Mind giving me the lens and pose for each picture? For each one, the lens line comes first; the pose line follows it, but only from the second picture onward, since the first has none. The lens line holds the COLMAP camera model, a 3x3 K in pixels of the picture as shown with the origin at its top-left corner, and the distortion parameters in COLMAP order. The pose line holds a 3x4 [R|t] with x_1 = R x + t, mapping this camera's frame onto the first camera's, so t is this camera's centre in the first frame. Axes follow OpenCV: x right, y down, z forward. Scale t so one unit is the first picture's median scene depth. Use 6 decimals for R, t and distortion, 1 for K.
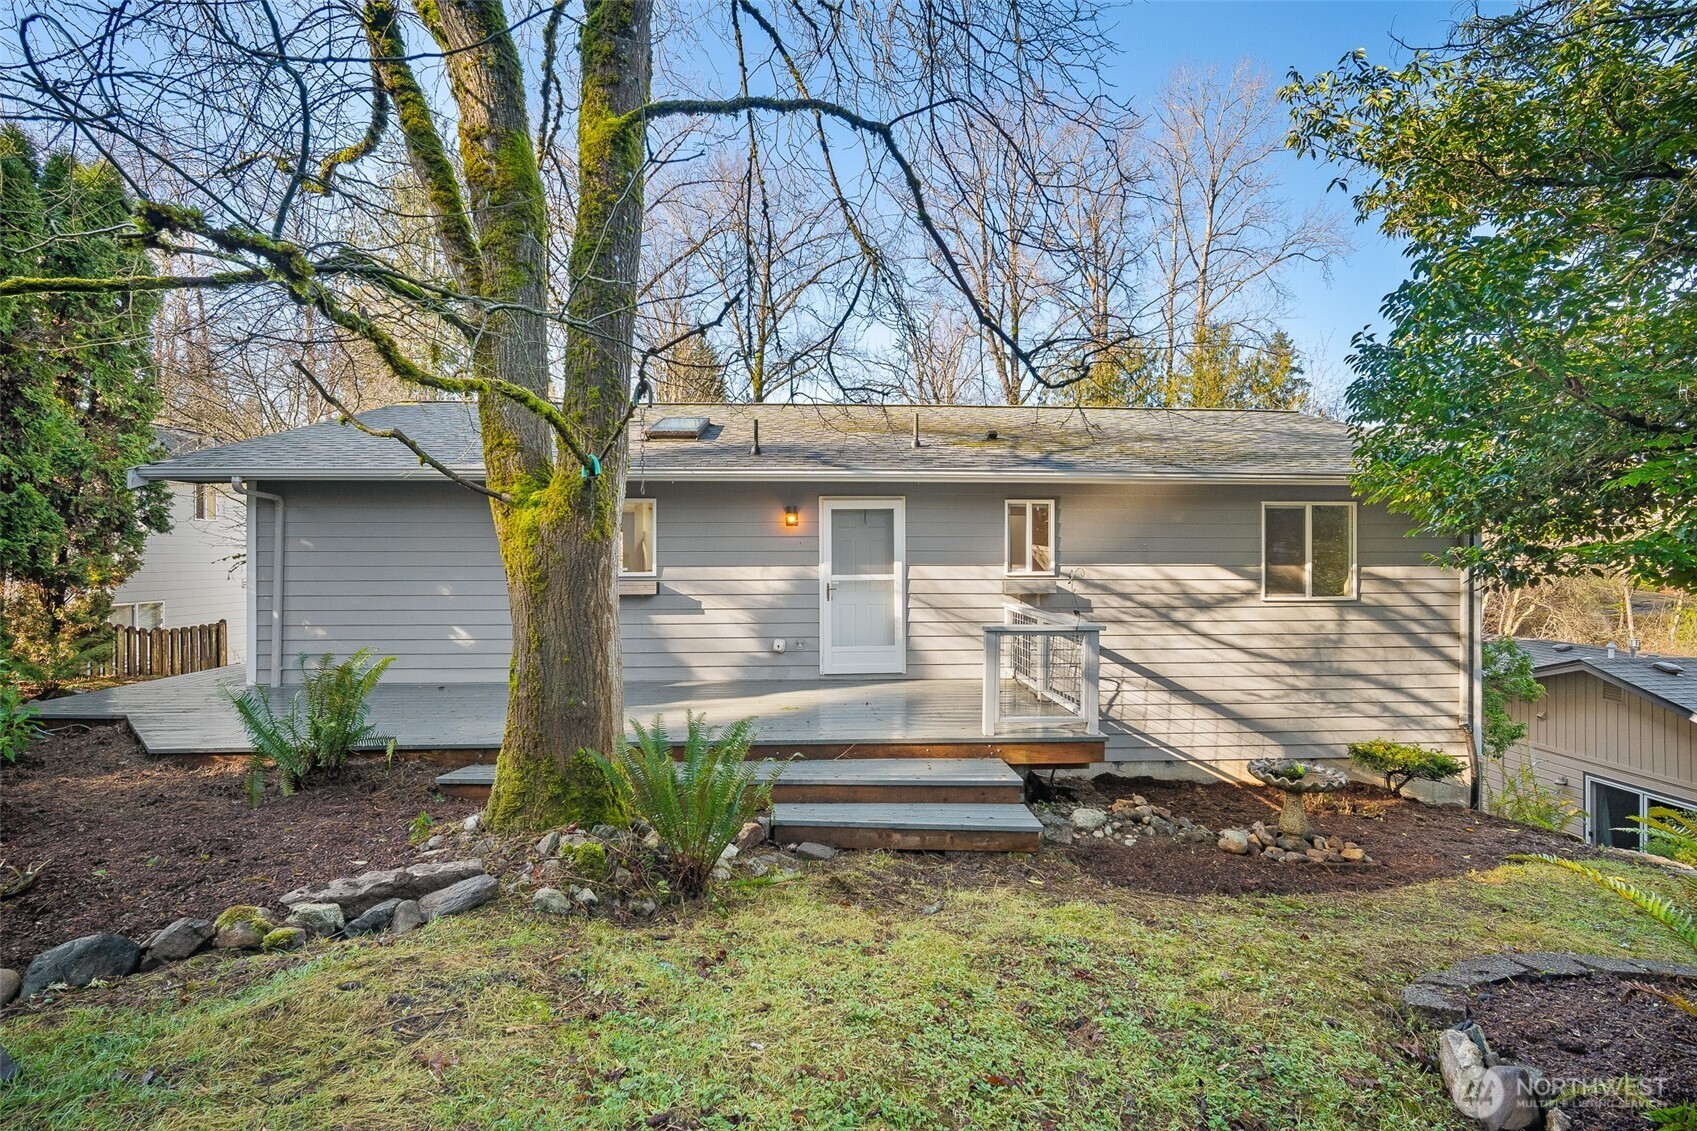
lens RADIAL K [[740.4, 0, 848.8], [0, 740.4, 567.7], [0, 0, 1]] dist [-0.013372, 0.003519]
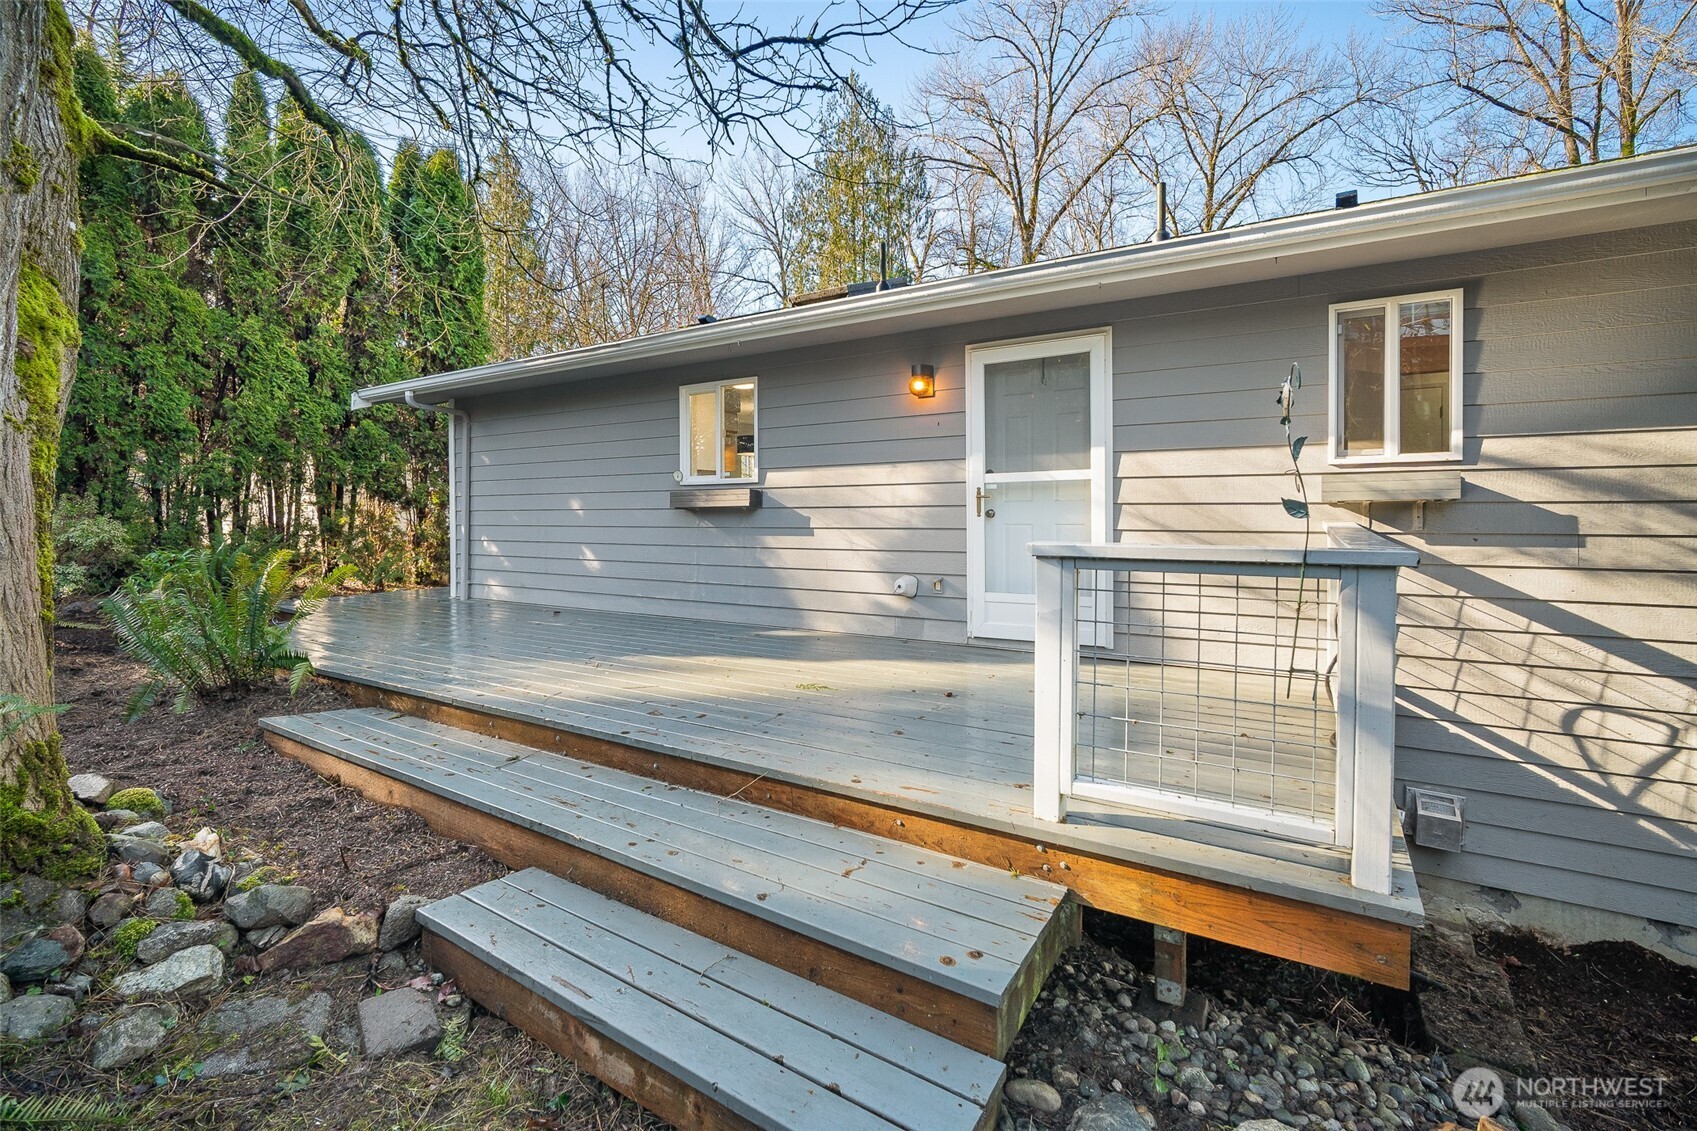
lens RADIAL K [[752.5, 0, 859.3], [0, 752.5, 520.8], [0, 0, 1]] dist [-0.003937, -0.000055]
pose [[0.825161, 0.002413, -0.564892, 0.237930], [-0.002568, 0.999997, 0.000520, 0.047803], [0.564892, 0.001022, 0.825164, 0.434369]]
